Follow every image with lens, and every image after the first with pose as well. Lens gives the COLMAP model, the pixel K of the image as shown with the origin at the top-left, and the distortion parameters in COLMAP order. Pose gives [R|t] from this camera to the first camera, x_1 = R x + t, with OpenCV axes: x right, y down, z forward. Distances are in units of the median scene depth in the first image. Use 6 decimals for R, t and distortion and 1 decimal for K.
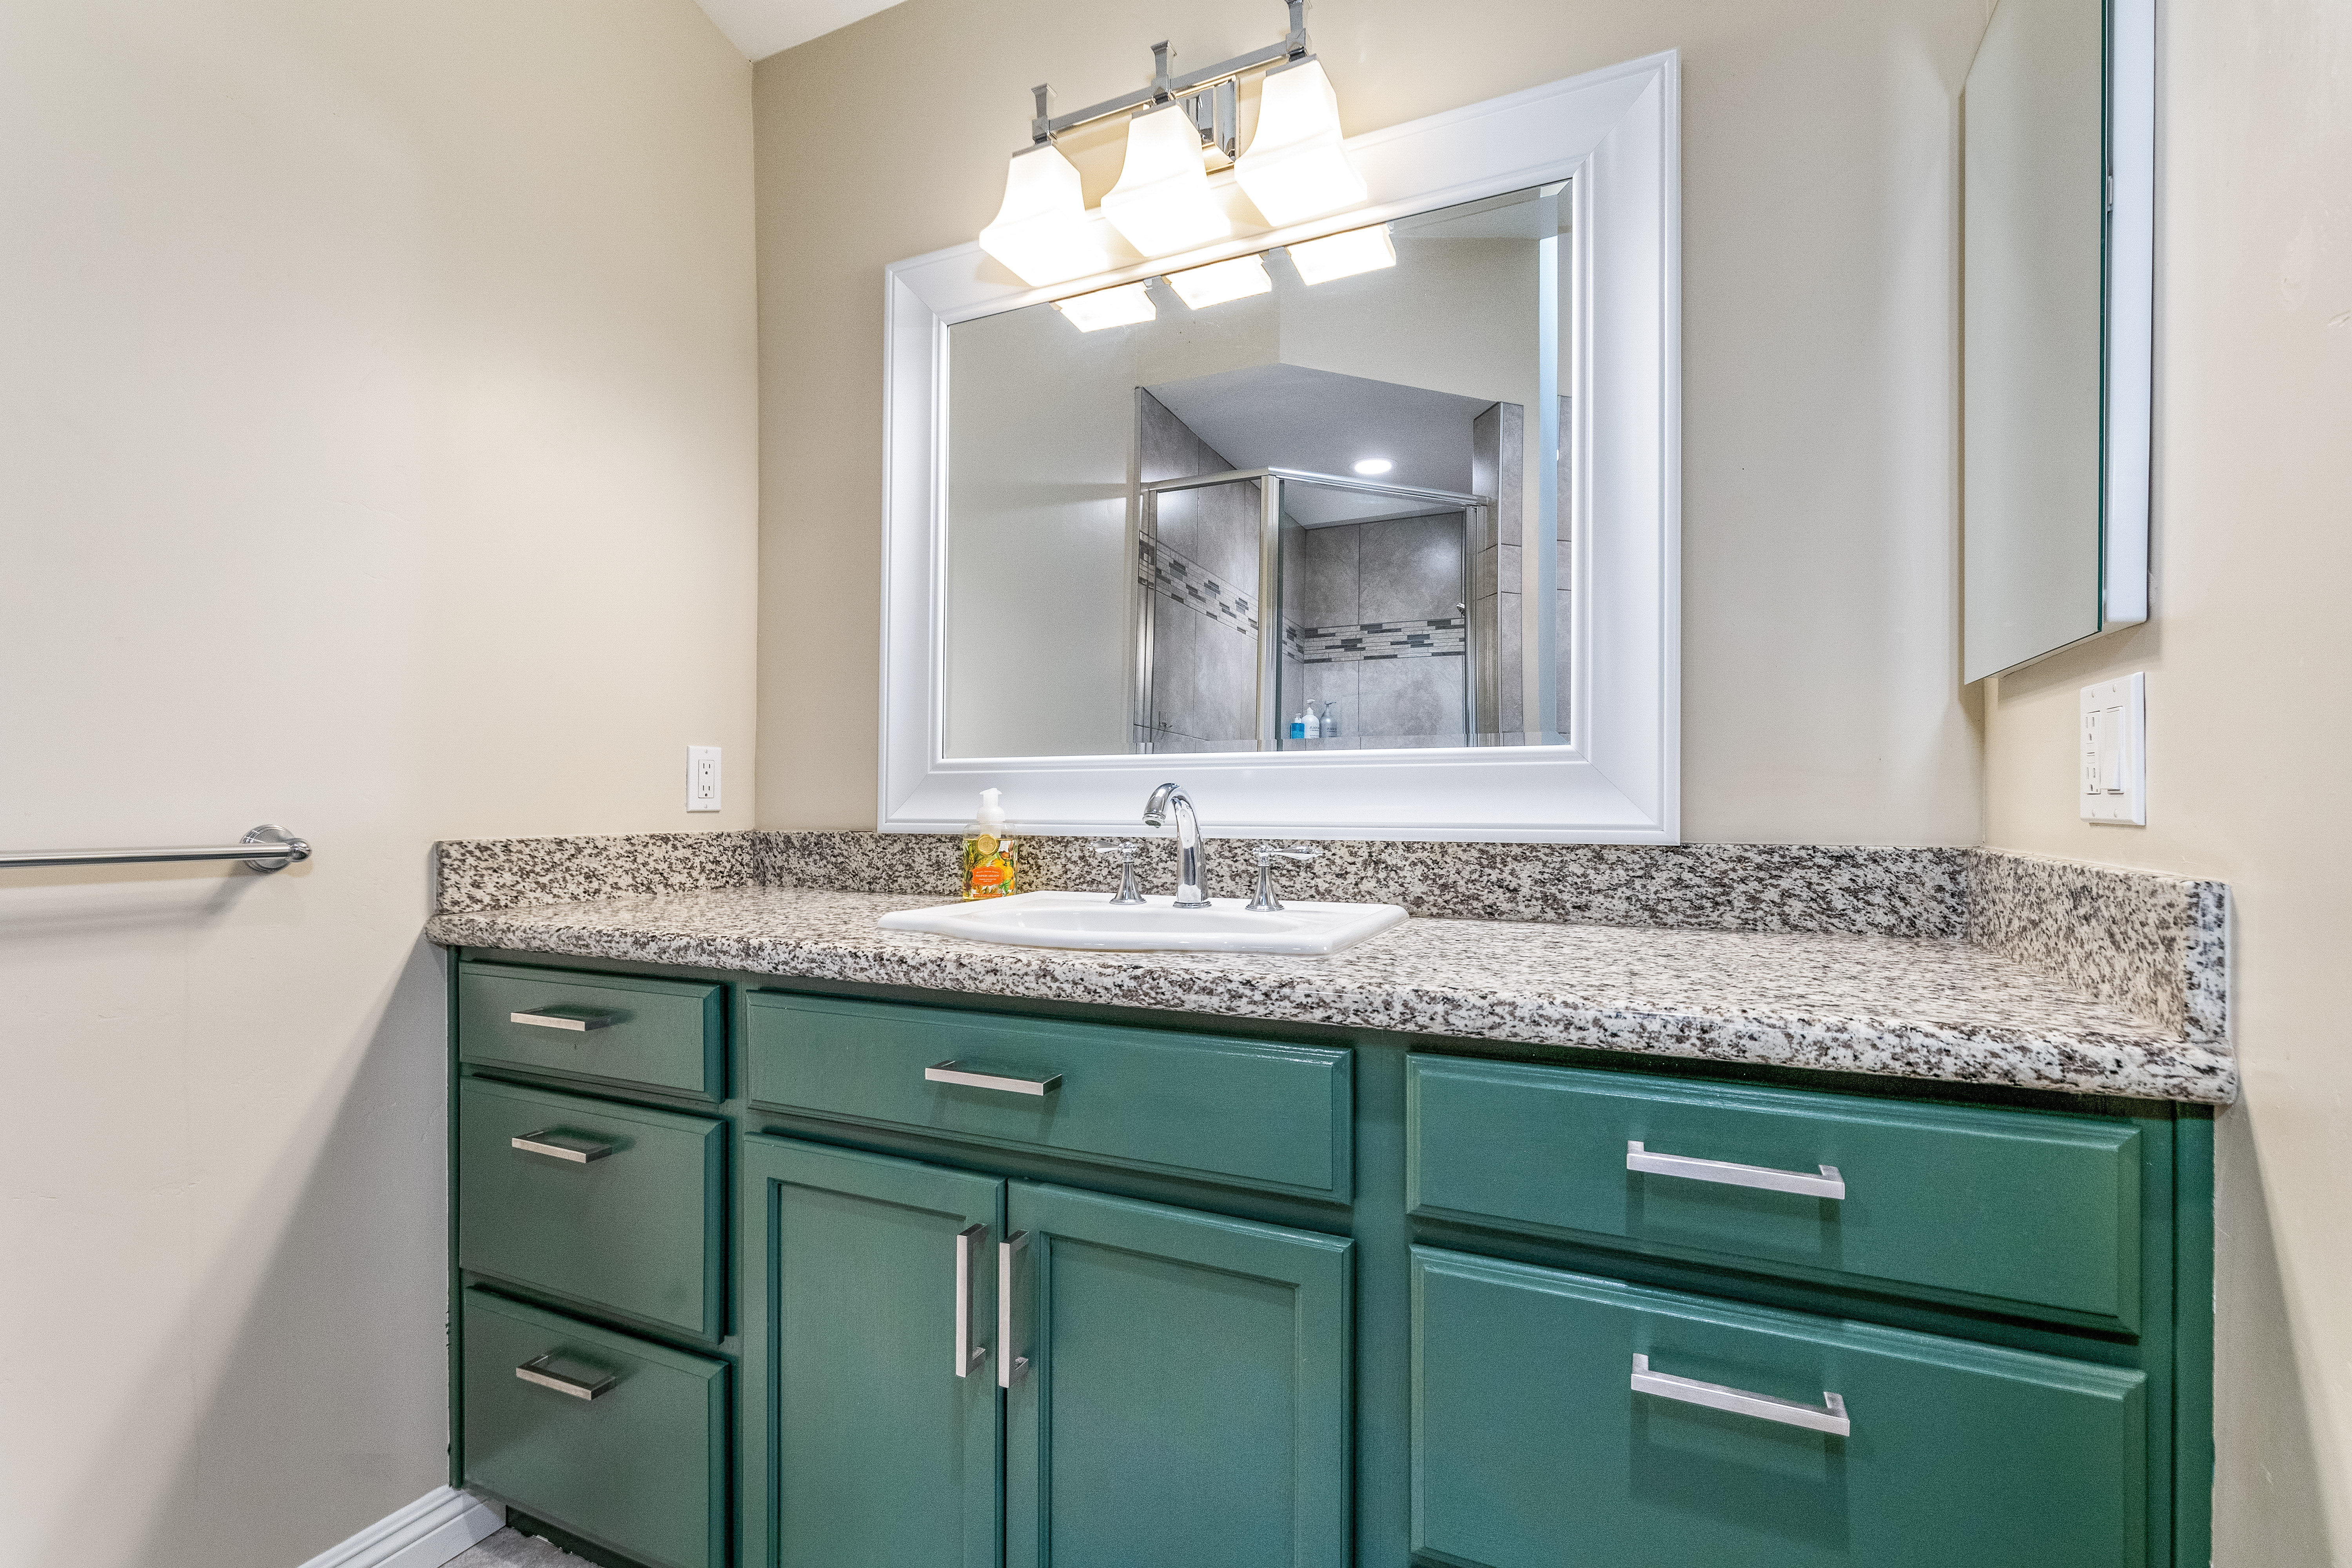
lens RADIAL K [[1075.3, 0, 1174.6], [0, 1075.3, 805.9], [0, 0, 1]] dist [0.001459, 0.000074]
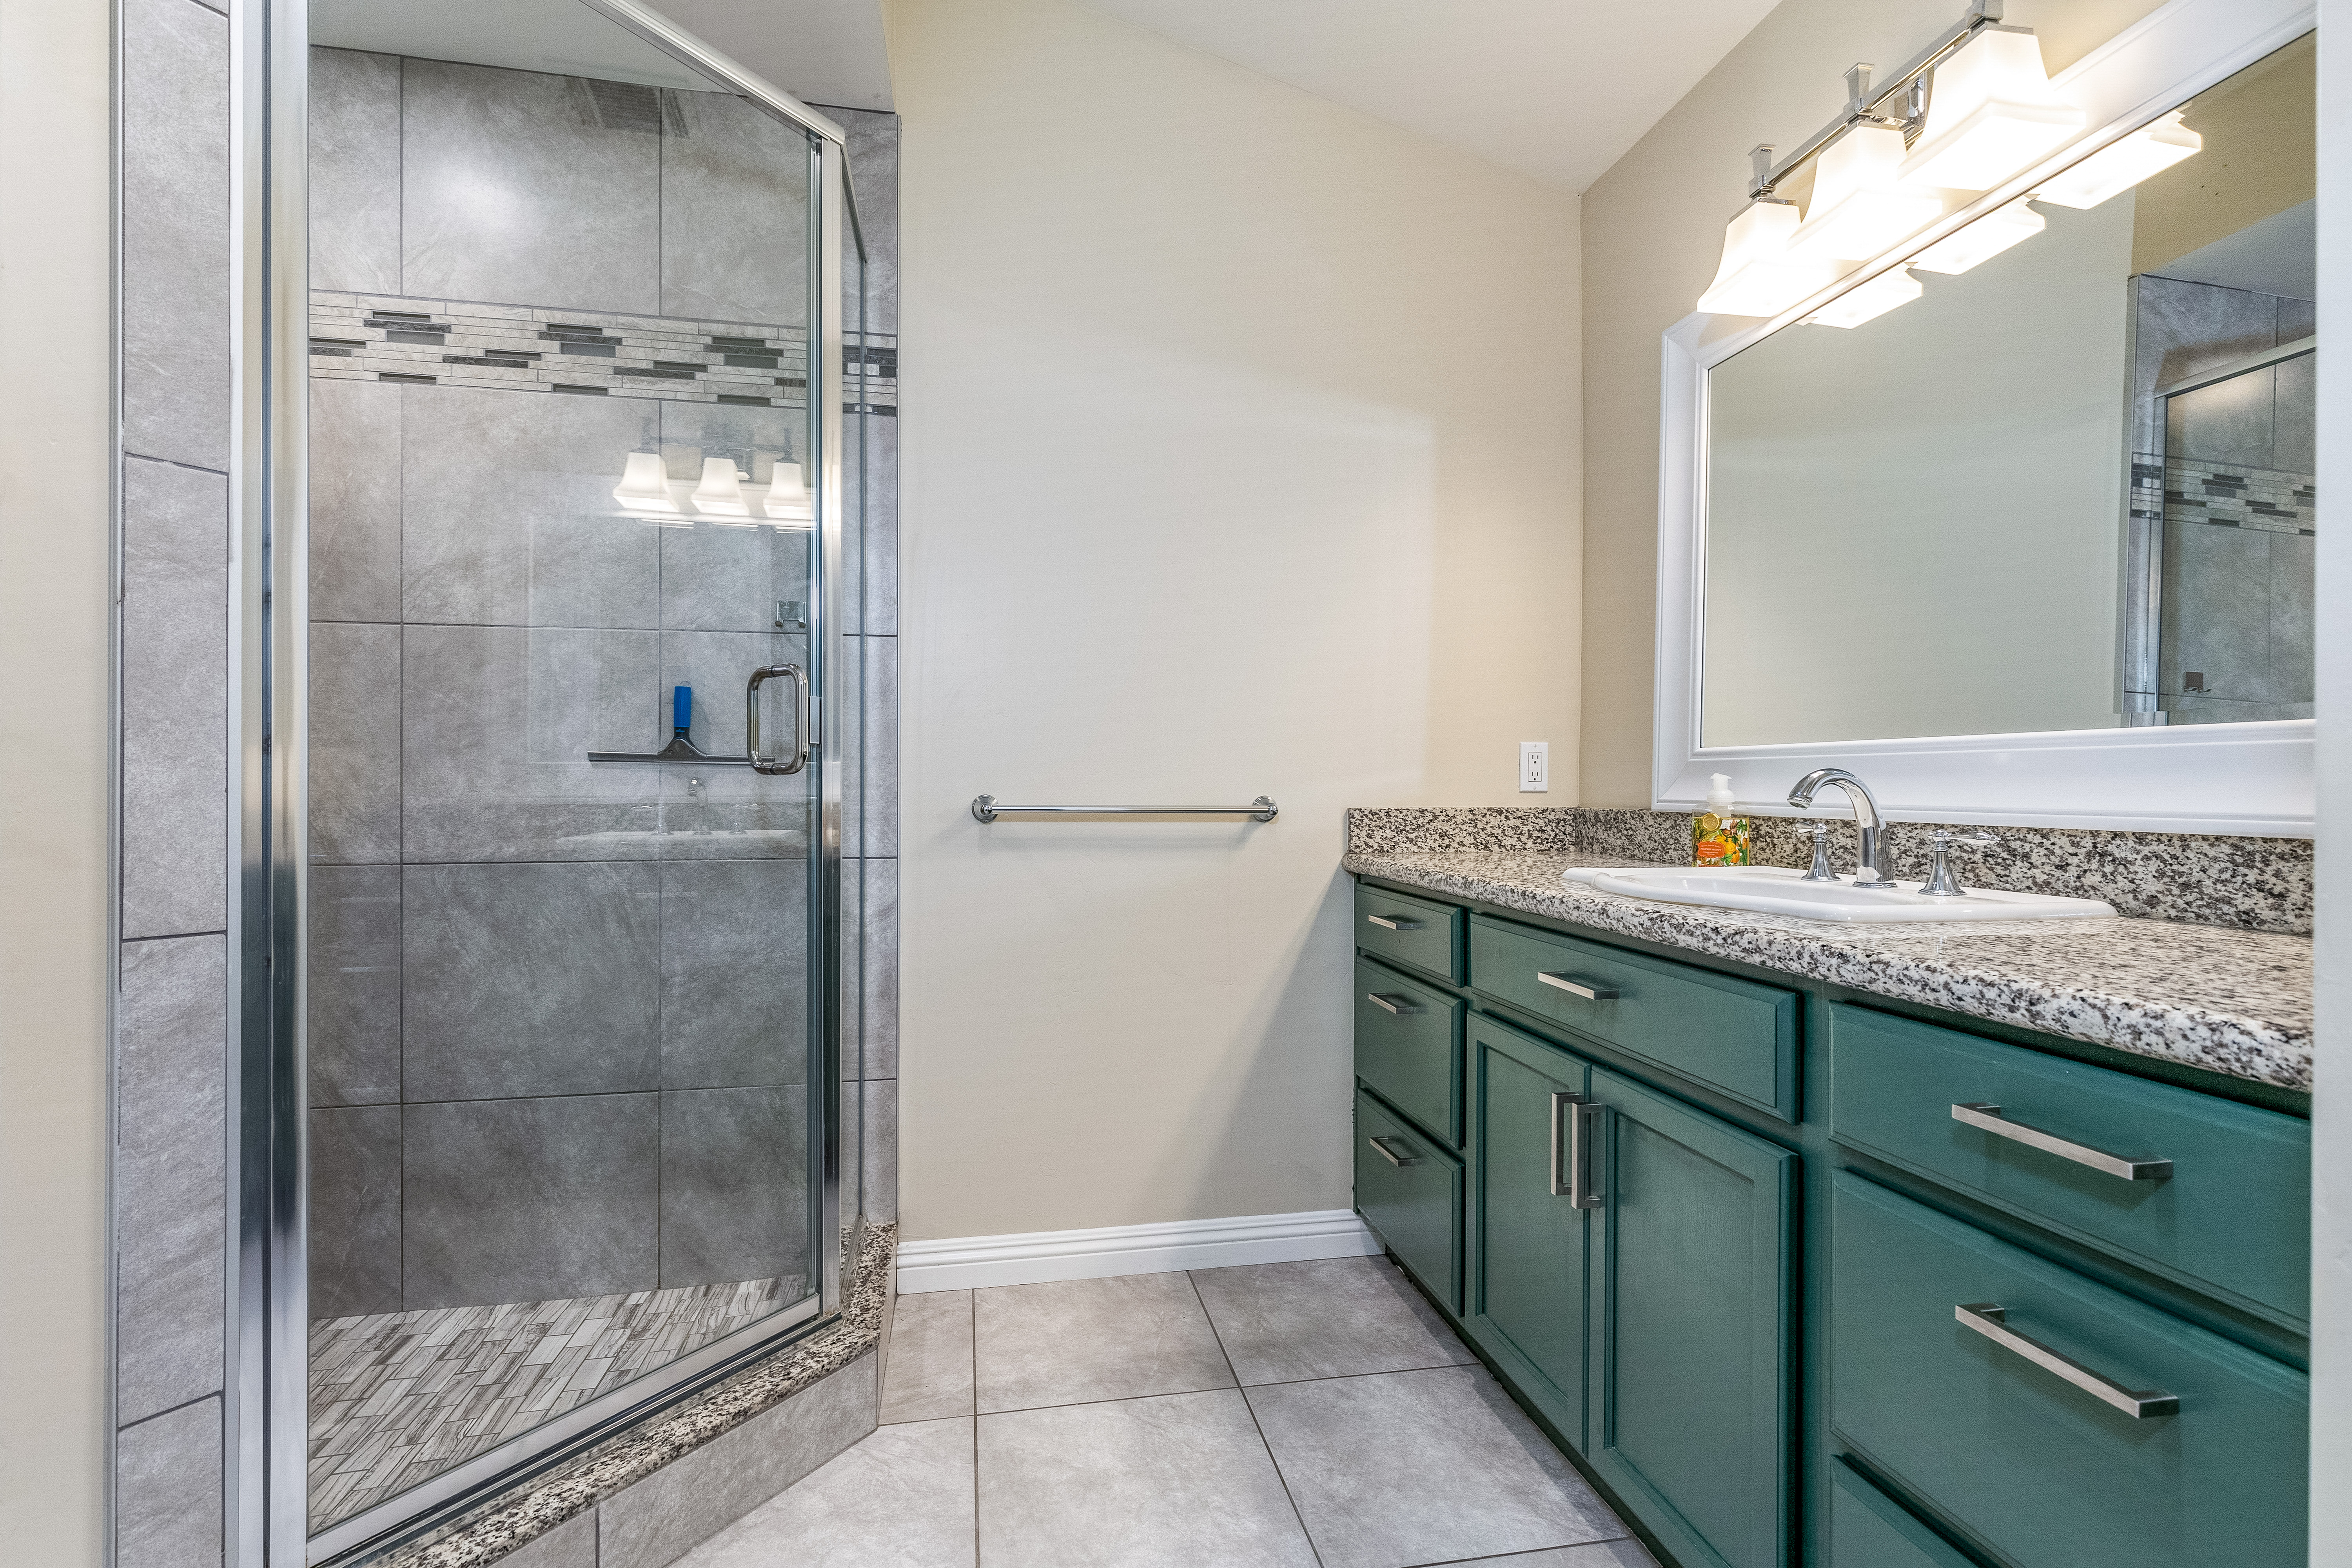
lens RADIAL K [[1075.2, 0, 1122.1], [0, 1075.2, 785.6], [0, 0, 1]] dist [0.003675, 0.000189]
pose [[0.553004, 0.005327, -0.833162, 0.501728], [-0.008751, 0.999962, 0.000584, 0.001701], [0.833133, 0.006968, 0.553029, -0.187505]]
